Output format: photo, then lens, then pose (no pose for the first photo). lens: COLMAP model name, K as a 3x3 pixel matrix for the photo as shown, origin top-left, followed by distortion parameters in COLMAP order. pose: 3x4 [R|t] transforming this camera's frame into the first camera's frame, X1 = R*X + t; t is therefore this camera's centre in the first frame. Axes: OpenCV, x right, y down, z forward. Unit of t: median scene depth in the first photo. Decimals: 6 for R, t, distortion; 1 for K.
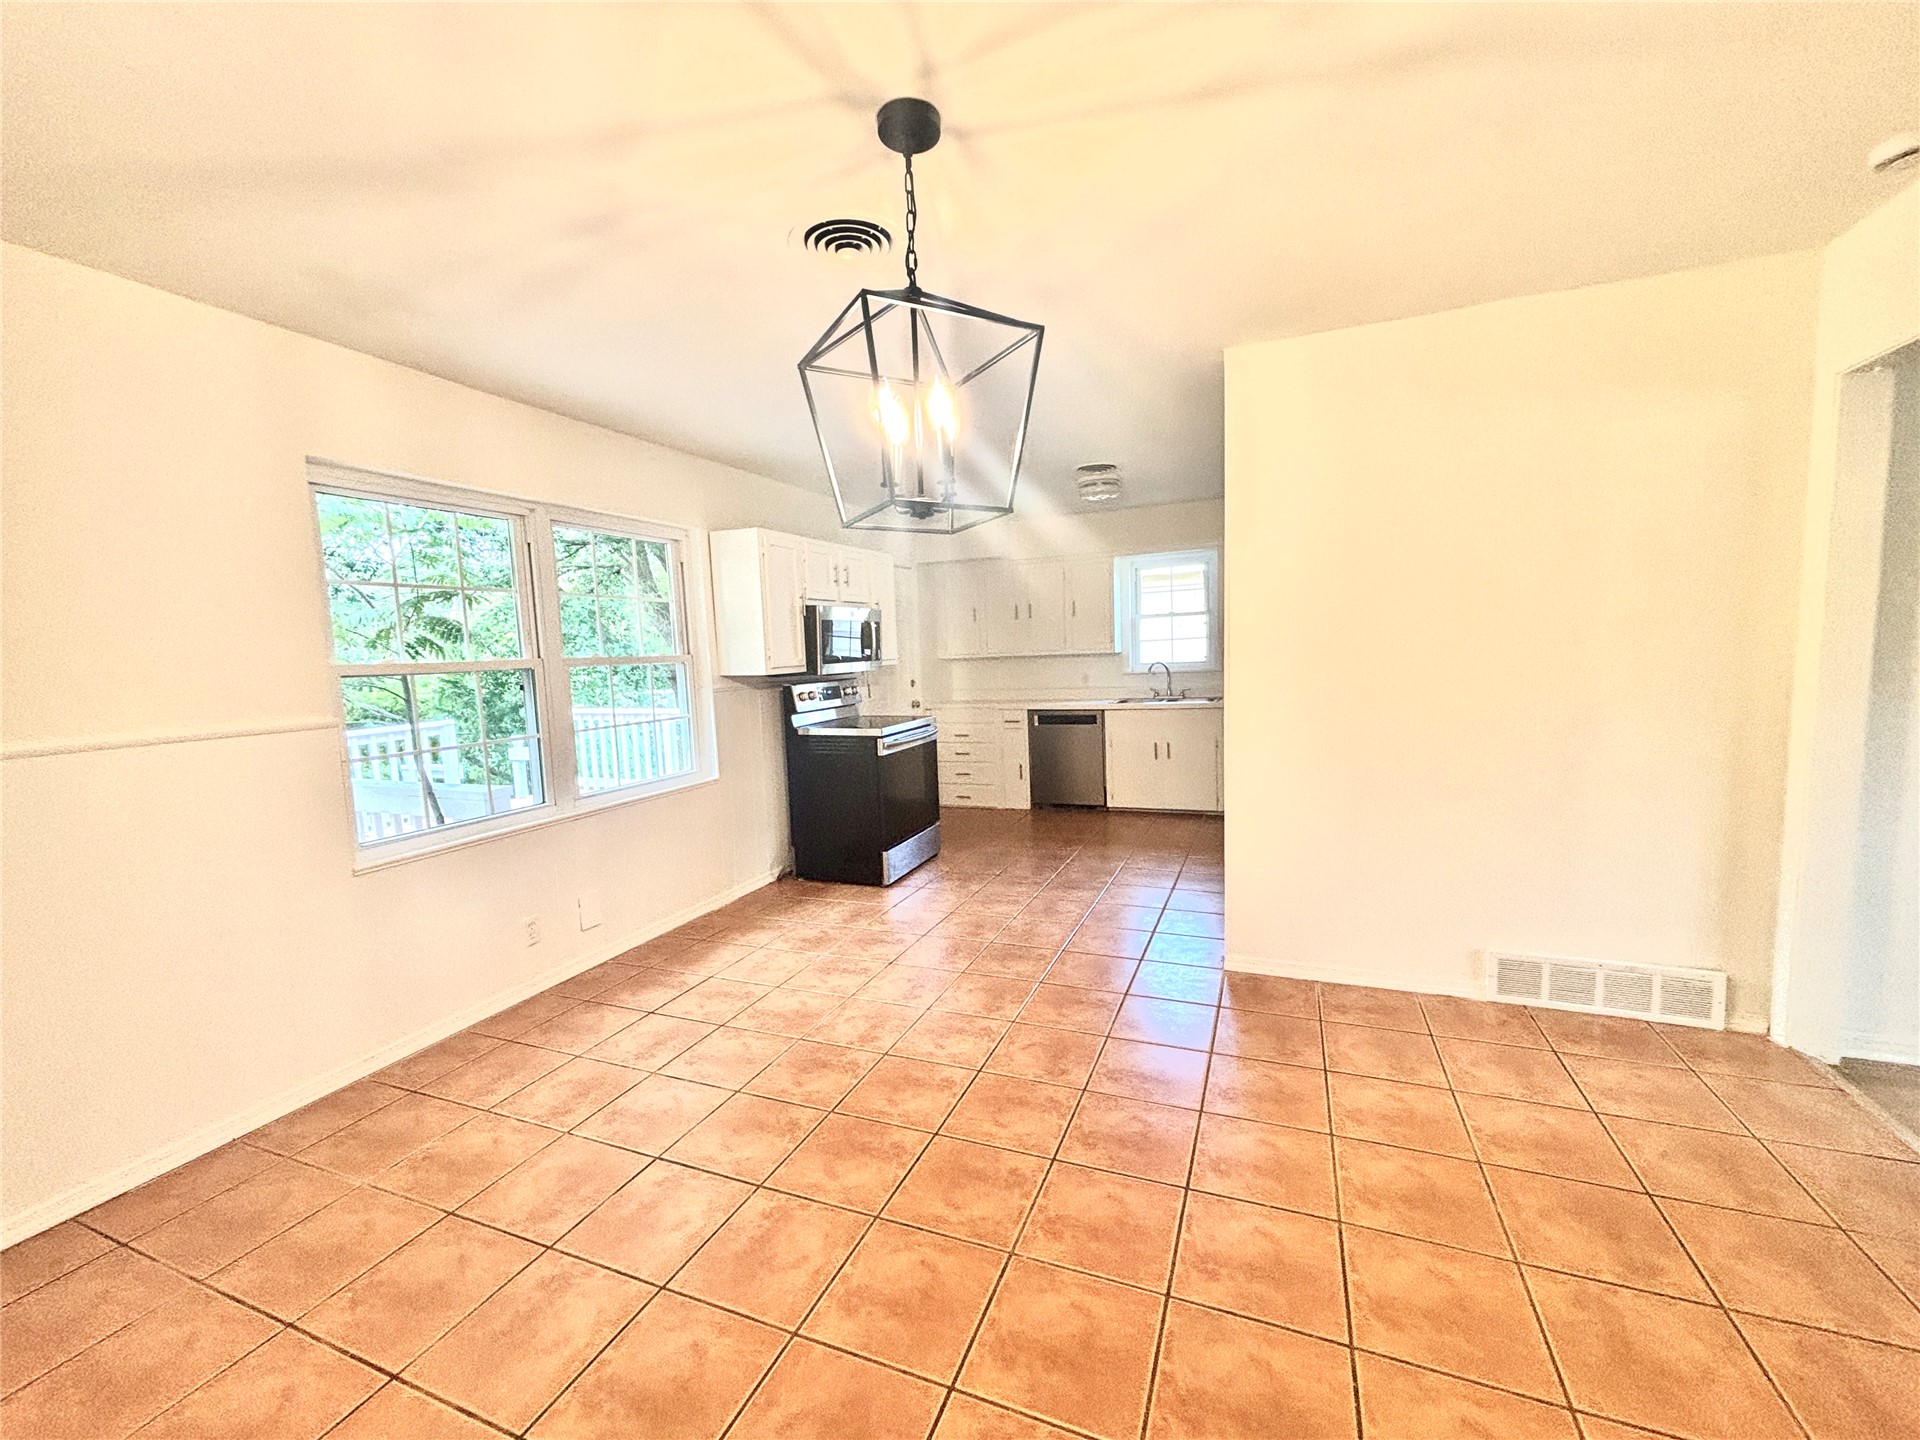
lens RADIAL K [[779.4, 0, 960.0], [0, 779.4, 720.0], [0, 0, 1]] dist [0.000617, 0.000348]
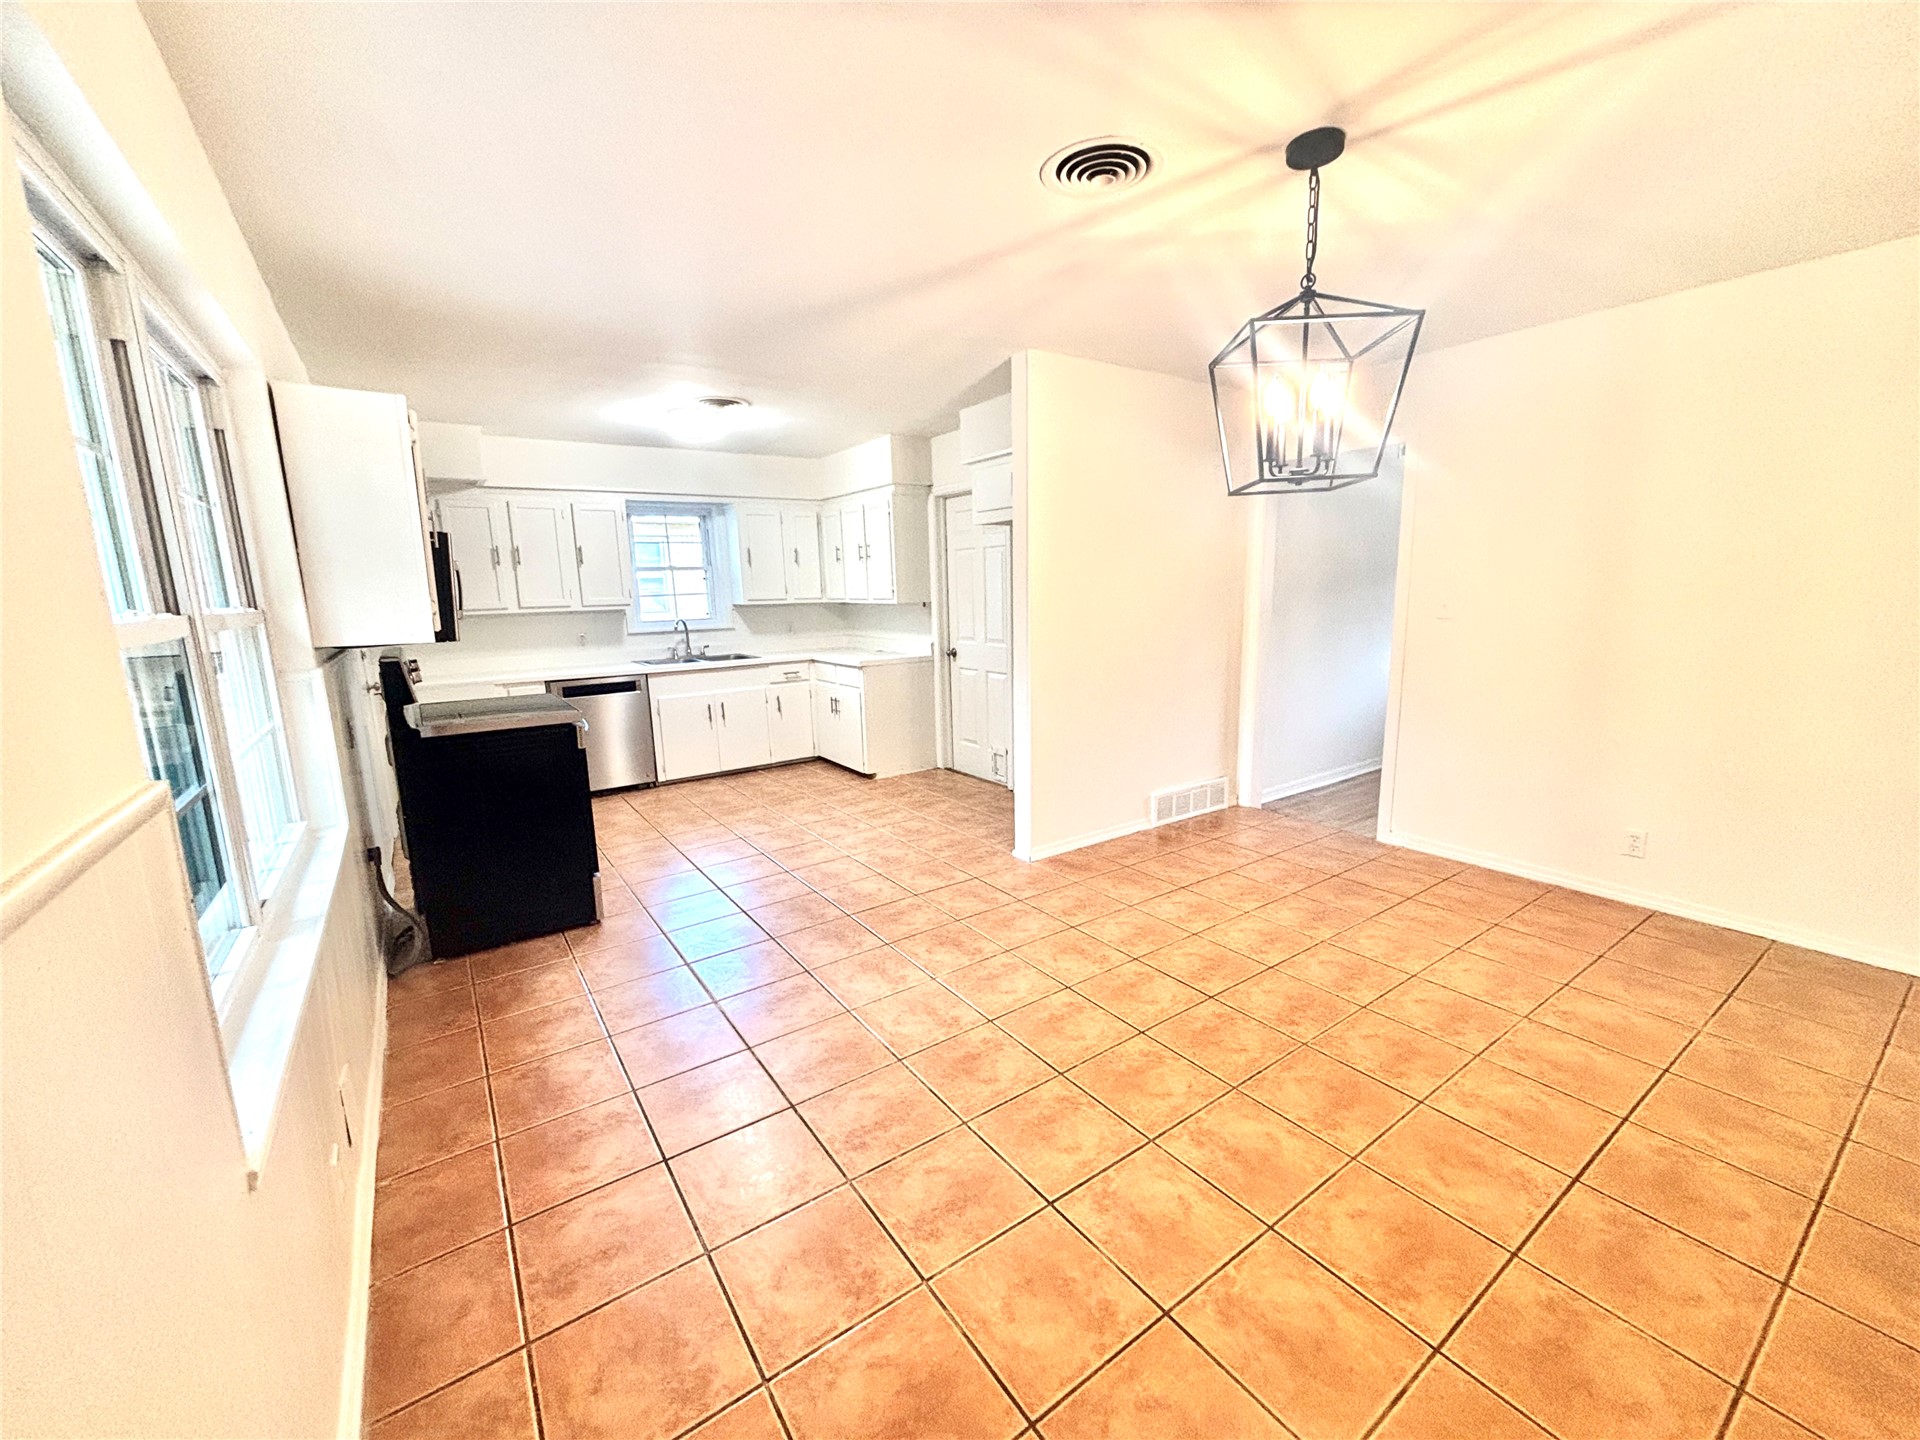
lens RADIAL K [[777.9, 0, 973.2], [0, 777.9, 717.6], [0, 0, 1]] dist [0.001034, 0.000008]
pose [[0.531920, -0.118143, 0.838513, -0.781265], [0.078857, 0.992828, 0.089861, -0.029176], [-0.843115, 0.018324, 0.537421, 0.443686]]
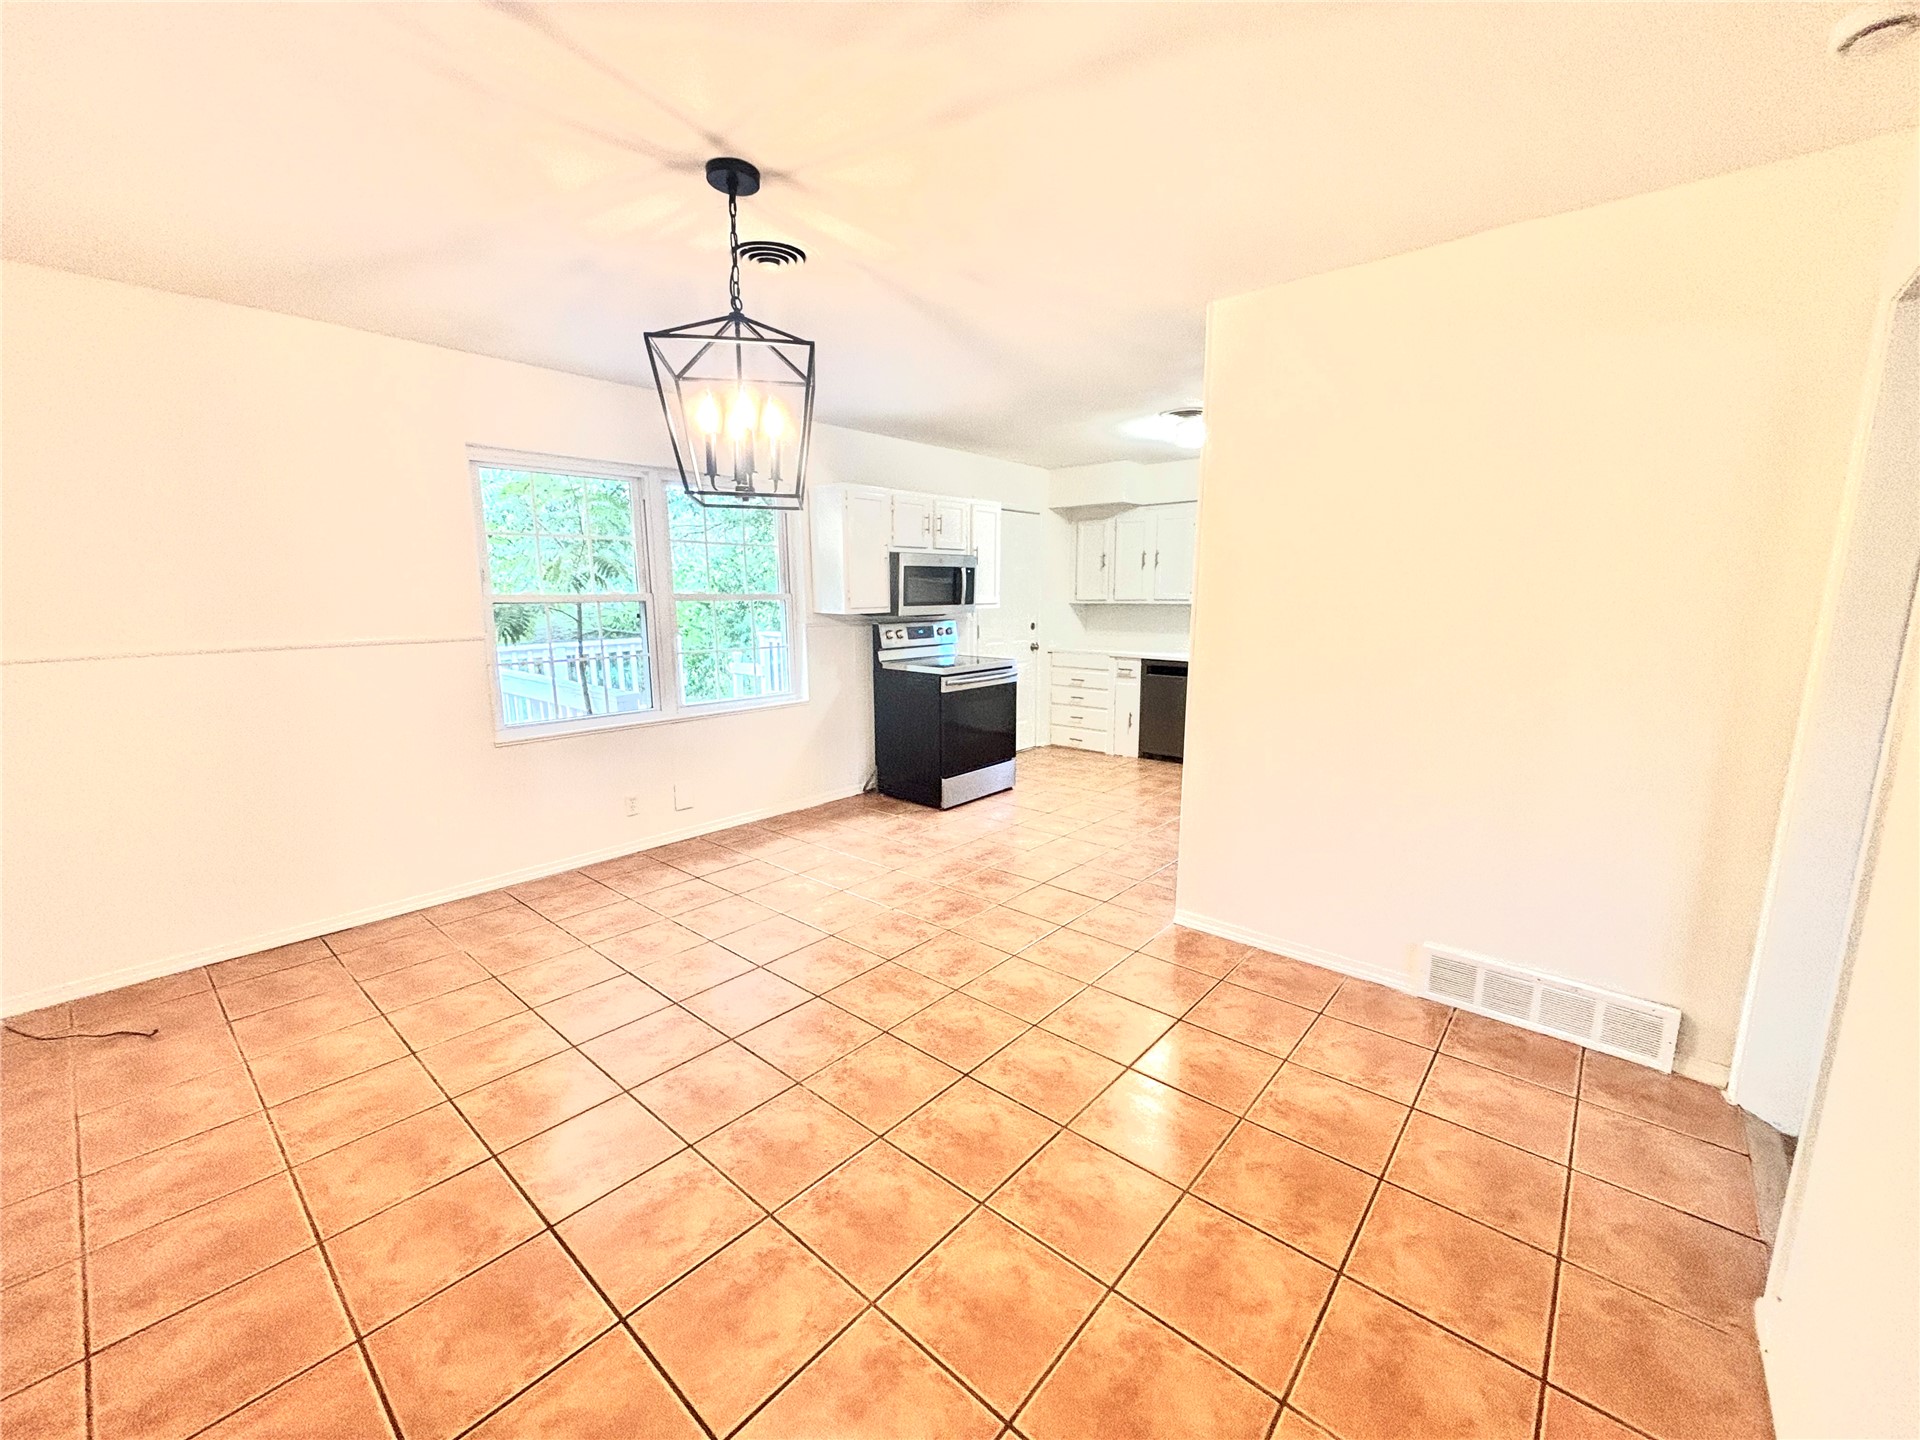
lens RADIAL K [[774.2, 0, 959.2], [0, 774.2, 727.0], [0, 0, 1]] dist [0.002290, 0.000023]
pose [[0.947836, 0.091841, -0.305241, 0.389529], [-0.063243, 0.992740, 0.102313, -0.028826], [0.312422, -0.077672, 0.946763, -0.052080]]
